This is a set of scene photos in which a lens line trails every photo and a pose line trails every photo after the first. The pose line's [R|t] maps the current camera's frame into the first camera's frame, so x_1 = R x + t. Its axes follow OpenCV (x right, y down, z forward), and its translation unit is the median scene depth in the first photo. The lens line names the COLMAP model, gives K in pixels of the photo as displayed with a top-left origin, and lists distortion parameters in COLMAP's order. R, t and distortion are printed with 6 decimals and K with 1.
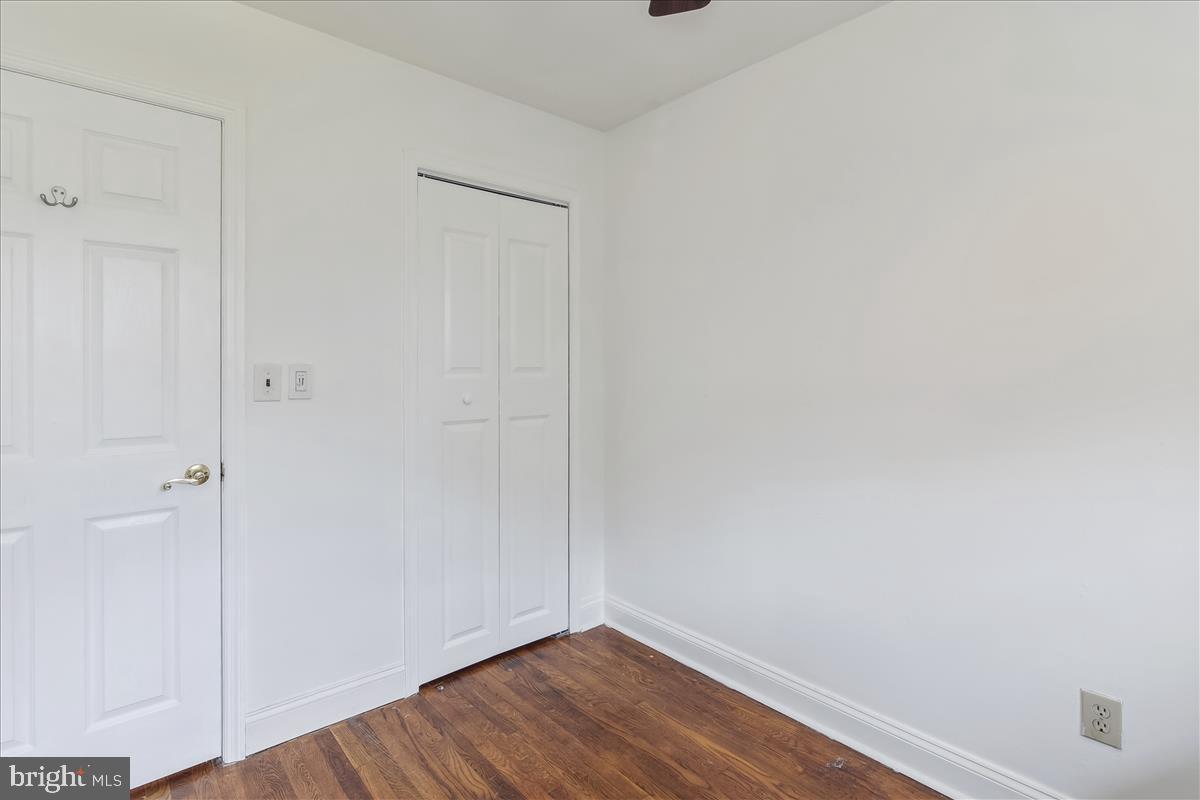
lens RADIAL K [[581.3, 0, 581.3], [0, 581.3, 372.7], [0, 0, 1]] dist [-0.011168, -0.000550]
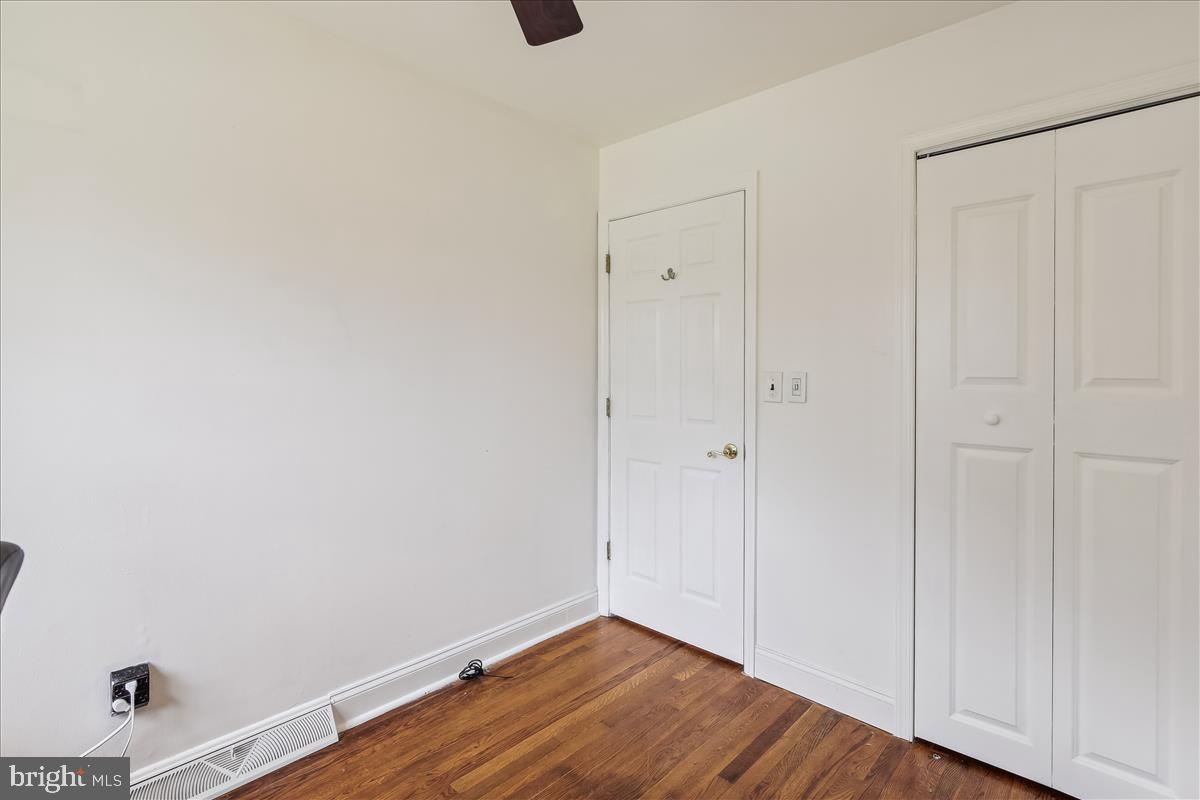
lens RADIAL K [[577.4, 0, 598.9], [0, 577.4, 384.9], [0, 0, 1]] dist [-0.000122, -0.000003]
pose [[0.103145, 0.021325, -0.994438, 0.611074], [-0.022515, 0.999564, 0.019100, -0.002218], [0.994411, 0.020420, 0.103580, 0.477212]]
